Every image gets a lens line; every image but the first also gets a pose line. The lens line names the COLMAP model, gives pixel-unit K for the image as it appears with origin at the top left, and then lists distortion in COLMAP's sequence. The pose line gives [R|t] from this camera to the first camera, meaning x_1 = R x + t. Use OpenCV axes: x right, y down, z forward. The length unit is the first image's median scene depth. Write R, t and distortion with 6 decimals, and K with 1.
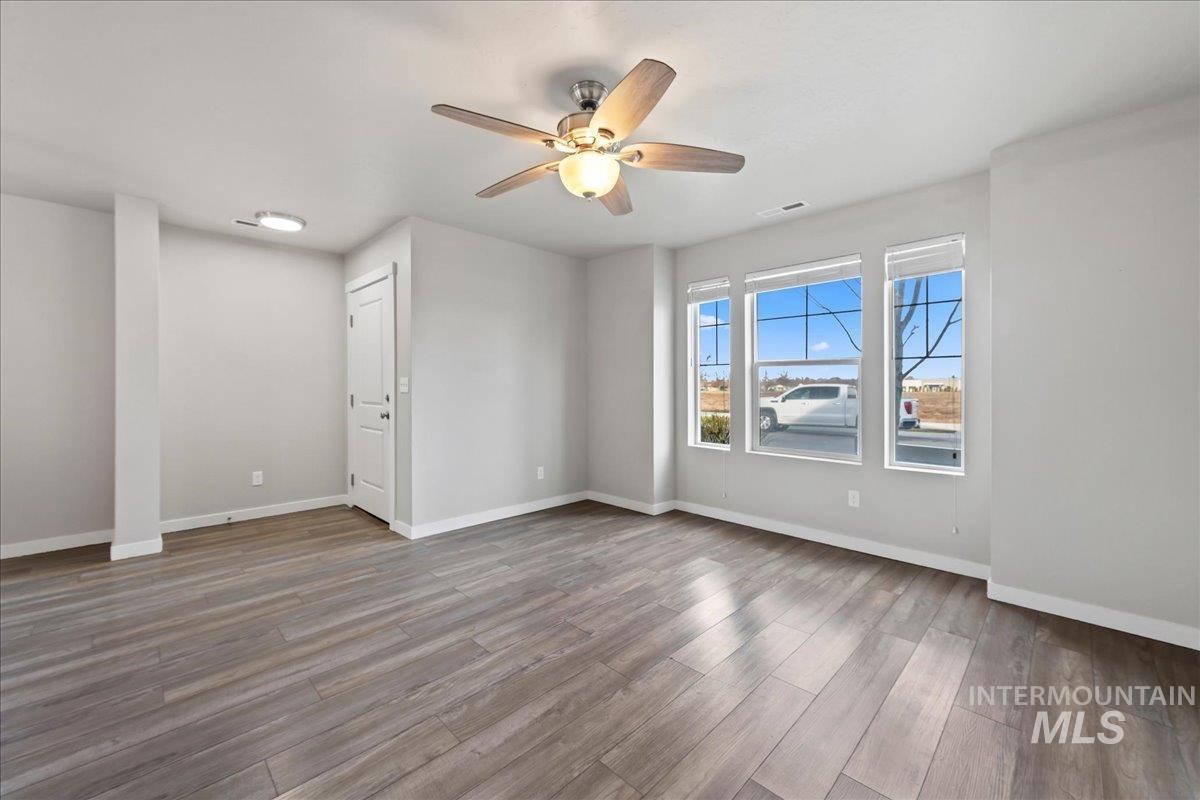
lens RADIAL K [[468.2, 0, 596.1], [0, 468.2, 388.9], [0, 0, 1]] dist [0.002401, 0.000061]
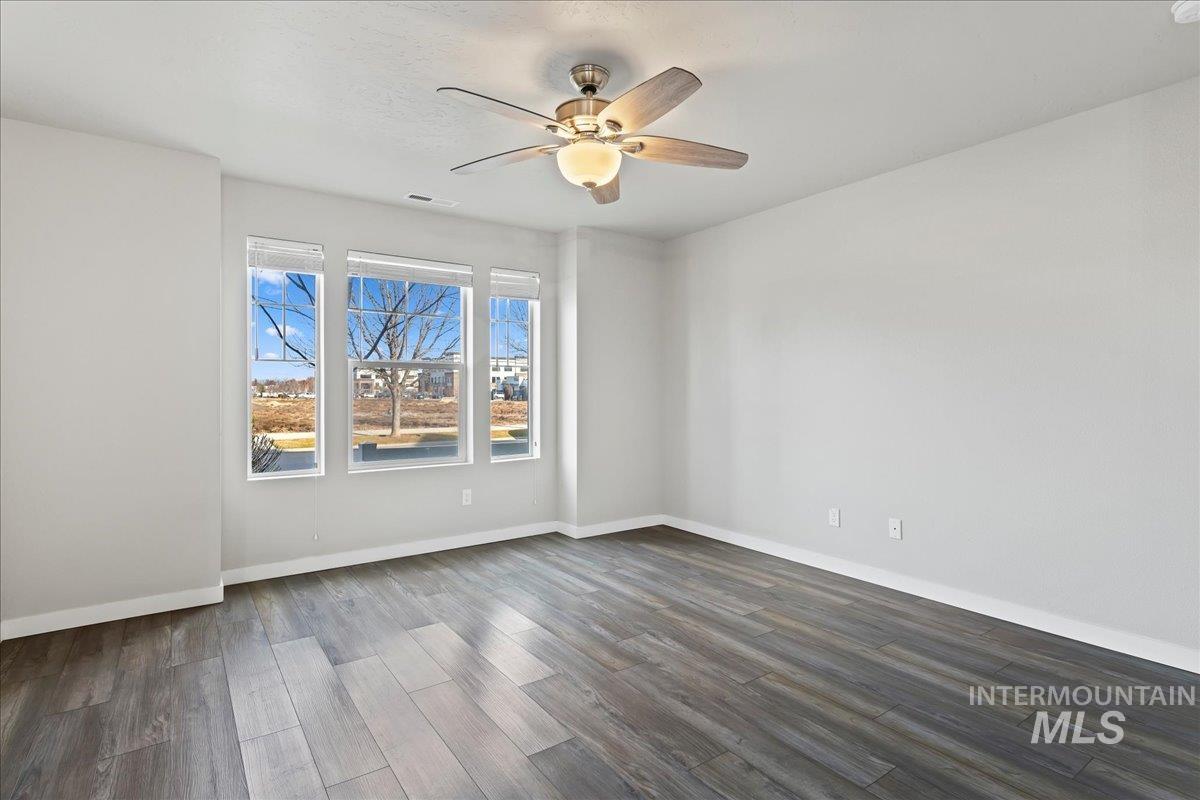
lens RADIAL K [[607.7, 0, 588.2], [0, 607.7, 407.7], [0, 0, 1]] dist [0.004401, -0.000128]
pose [[0.158118, -0.030335, 0.986954, -0.857331], [0.003761, 0.999539, 0.030119, -0.009278], [-0.987413, -0.001050, 0.158159, 0.586695]]
